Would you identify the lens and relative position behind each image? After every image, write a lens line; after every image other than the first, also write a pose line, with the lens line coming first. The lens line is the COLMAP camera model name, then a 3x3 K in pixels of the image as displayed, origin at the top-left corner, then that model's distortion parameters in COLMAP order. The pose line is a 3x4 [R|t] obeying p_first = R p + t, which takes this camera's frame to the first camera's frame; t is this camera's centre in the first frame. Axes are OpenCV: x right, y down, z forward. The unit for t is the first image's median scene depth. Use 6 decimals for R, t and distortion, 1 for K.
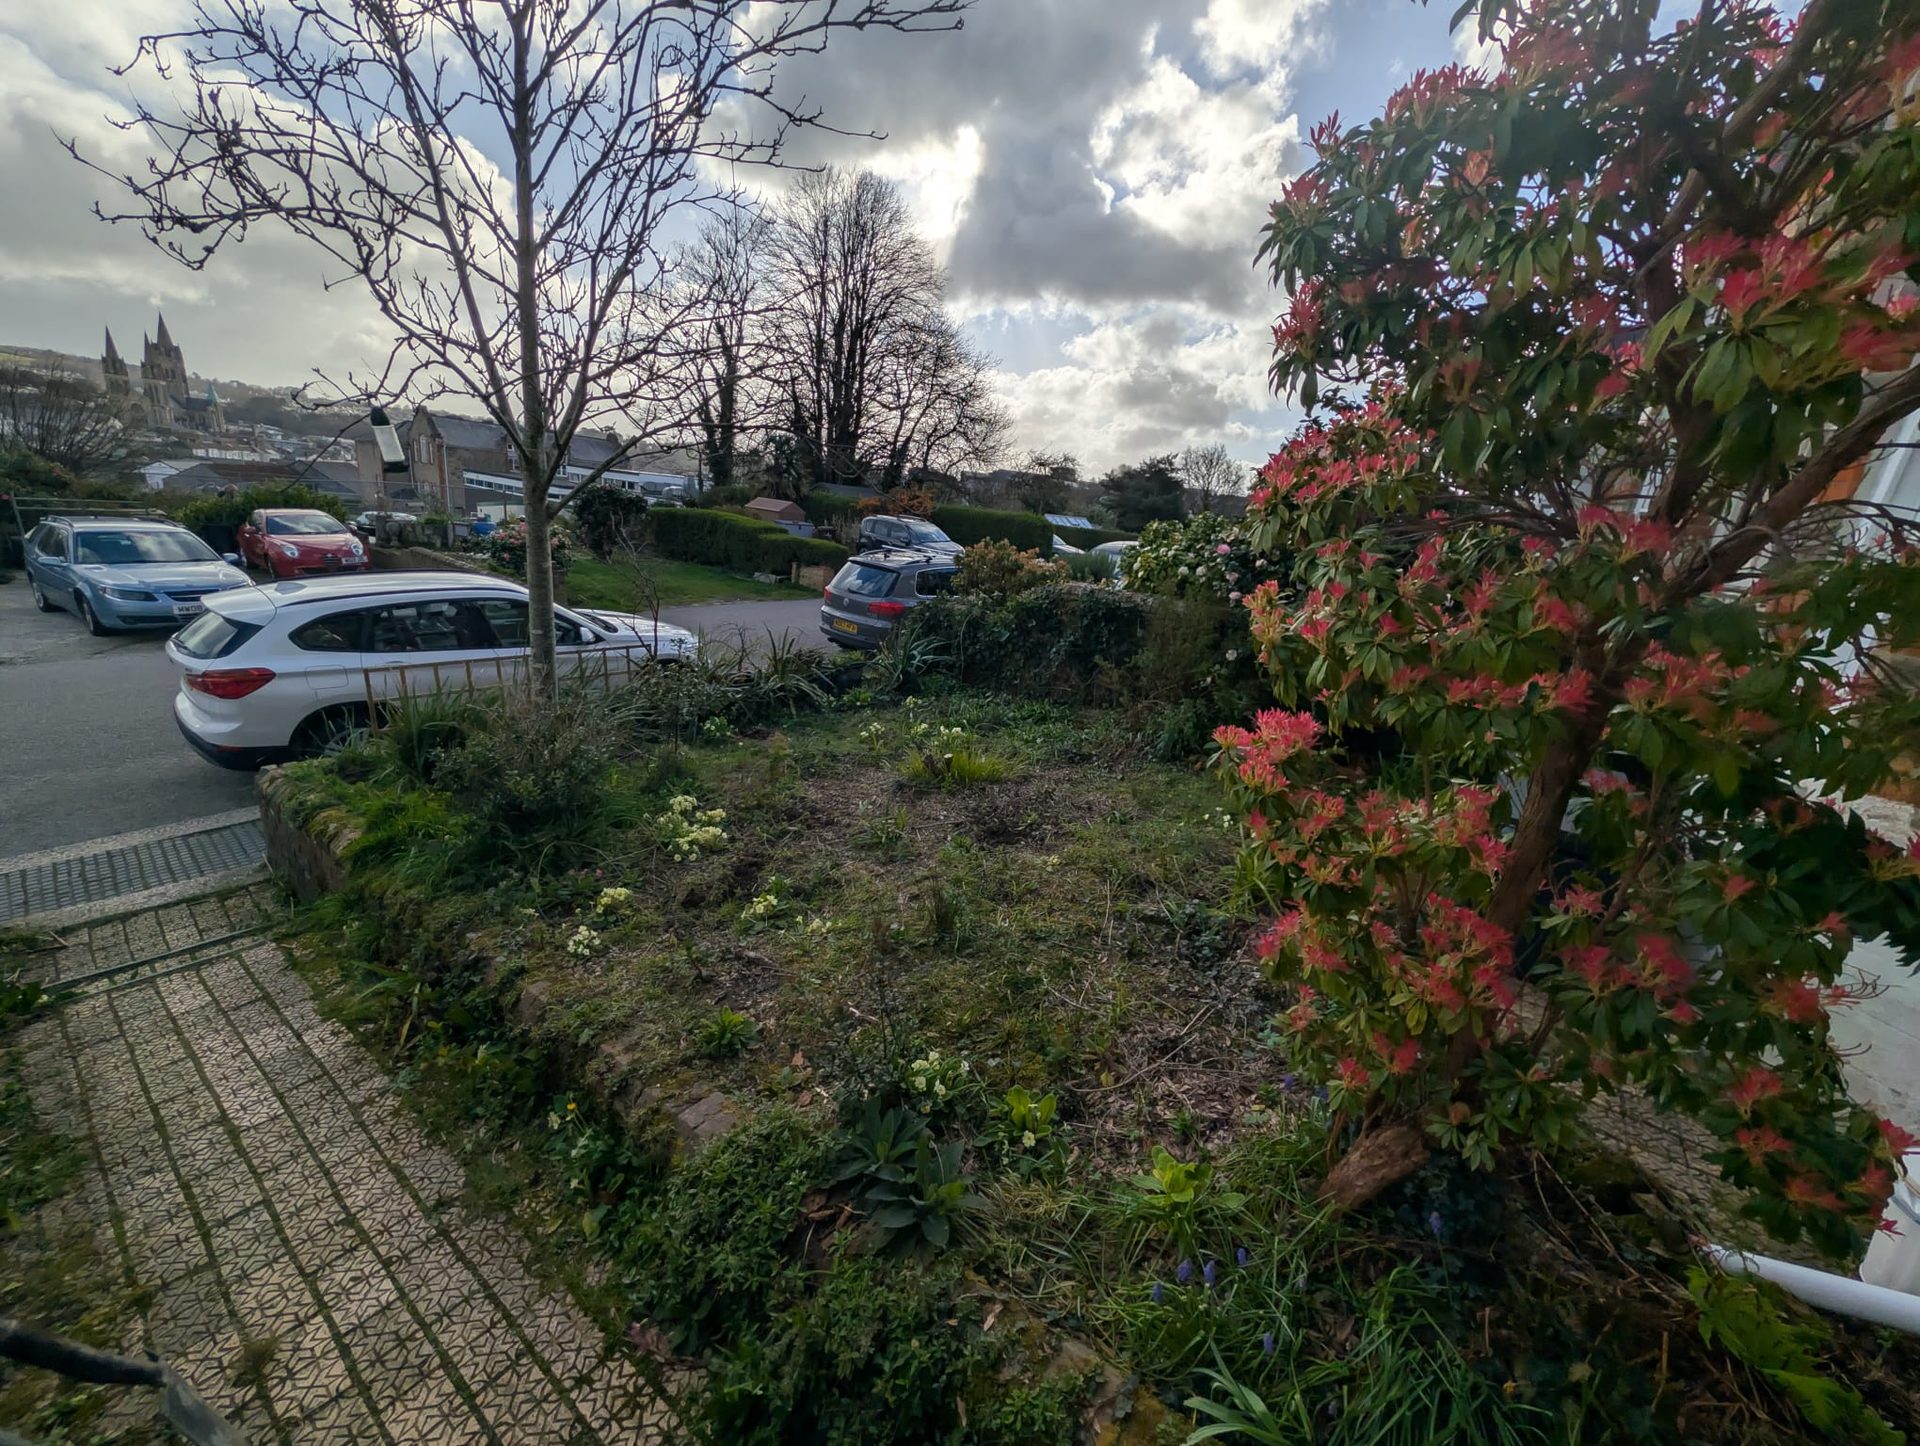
lens RADIAL K [[764.1, 0, 965.2], [0, 764.1, 719.9], [0, 0, 1]] dist [-0.008187, 0.000241]
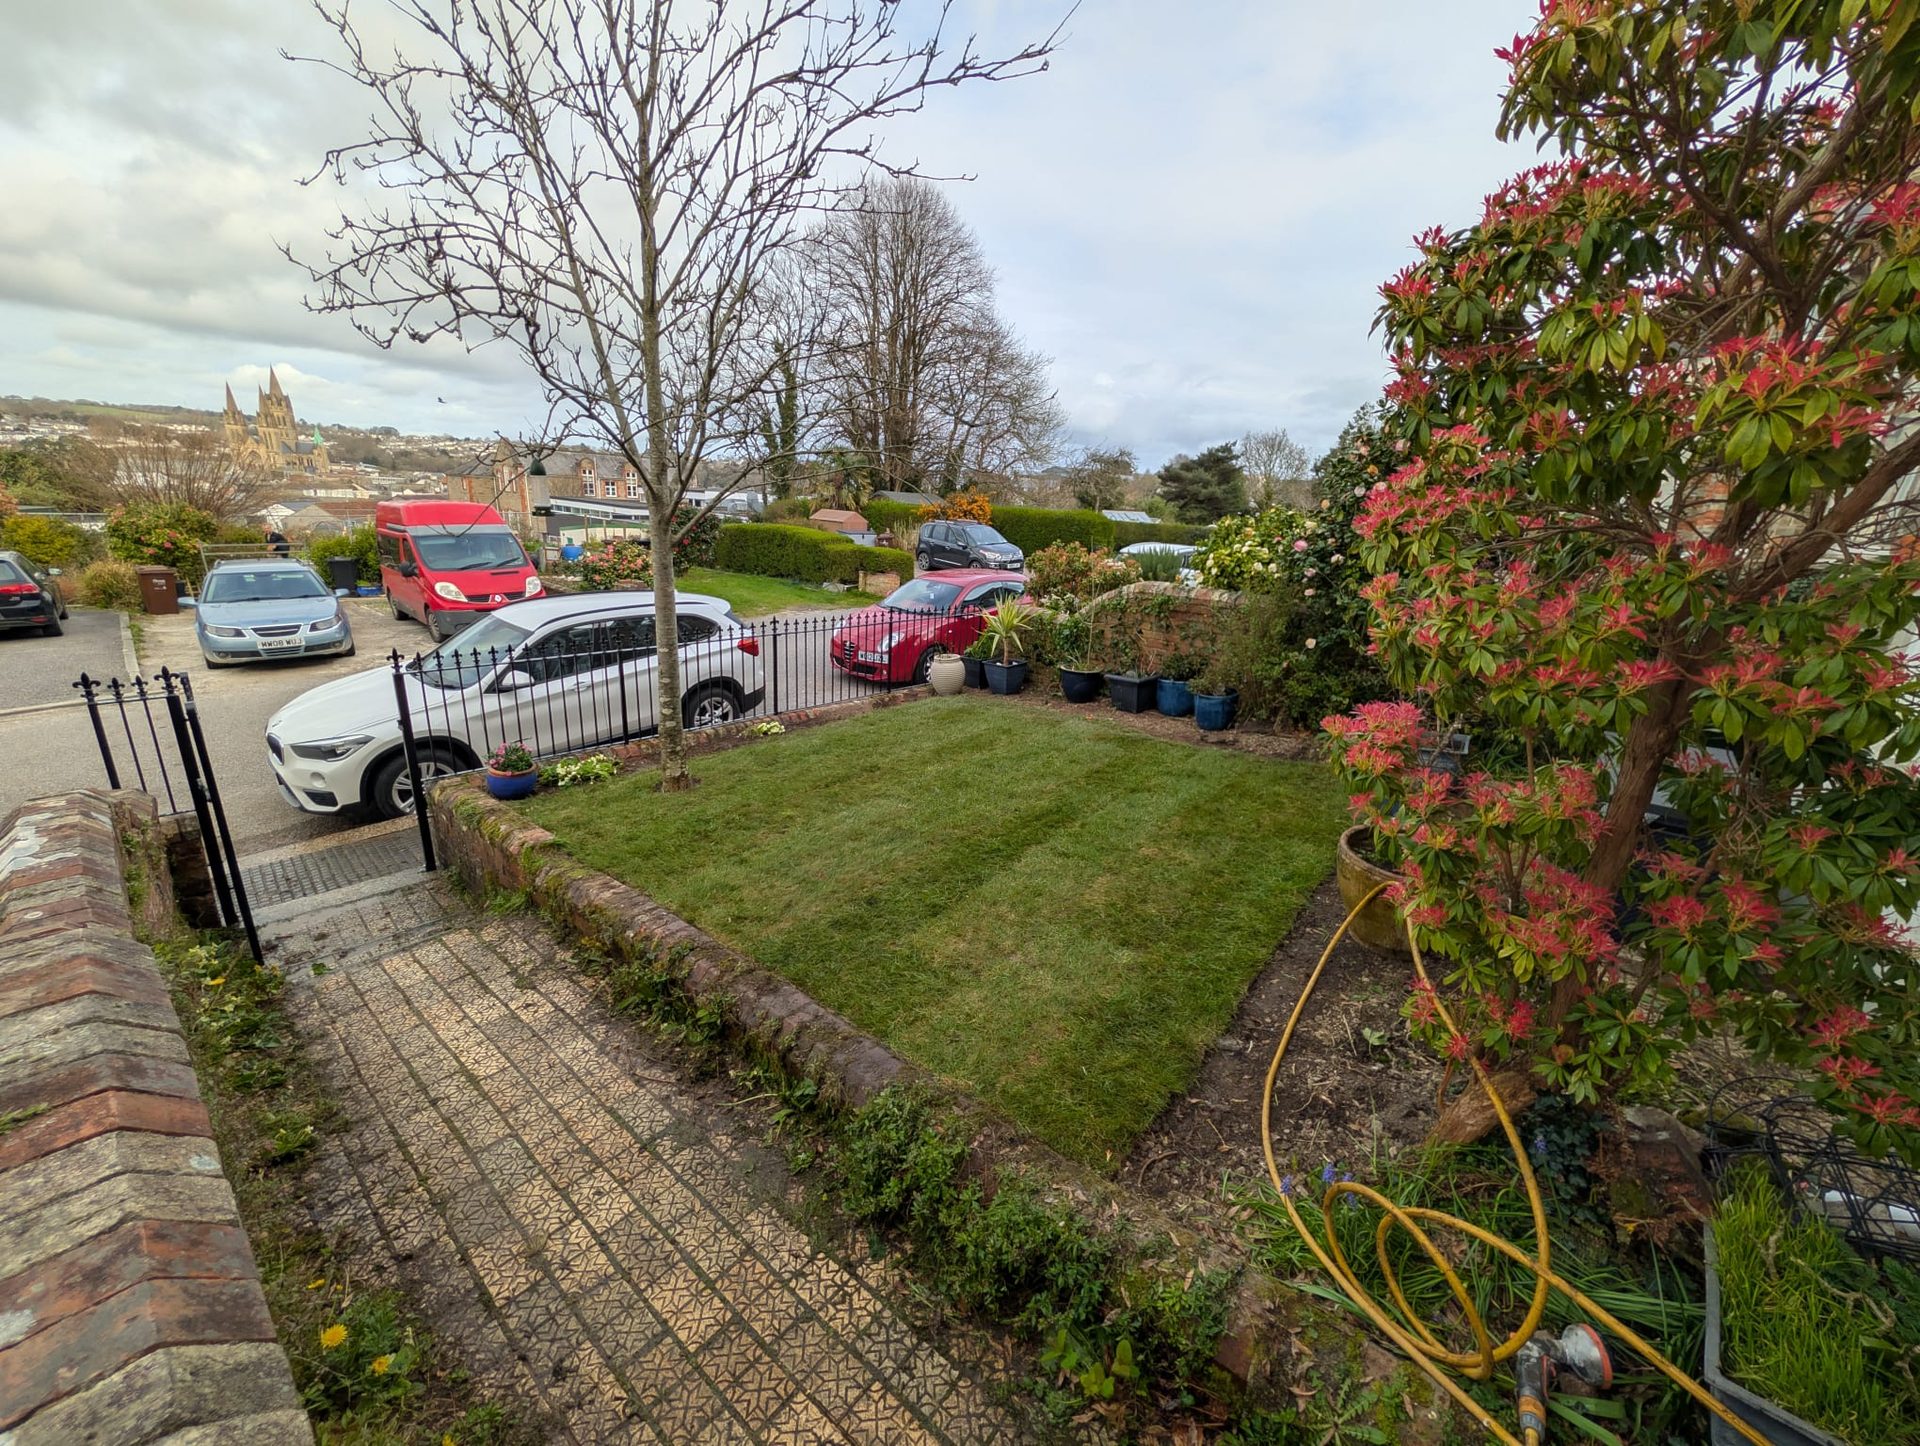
lens RADIAL K [[760.0, 0, 960.0], [0, 760.0, 723.0], [0, 0, 1]] dist [-0.001377, -0.000183]
pose [[0.995815, -0.027328, -0.087207, -0.086708], [0.027587, 0.999618, 0.001772, -0.000718], [0.087126, -0.004170, 0.996189, -0.132086]]
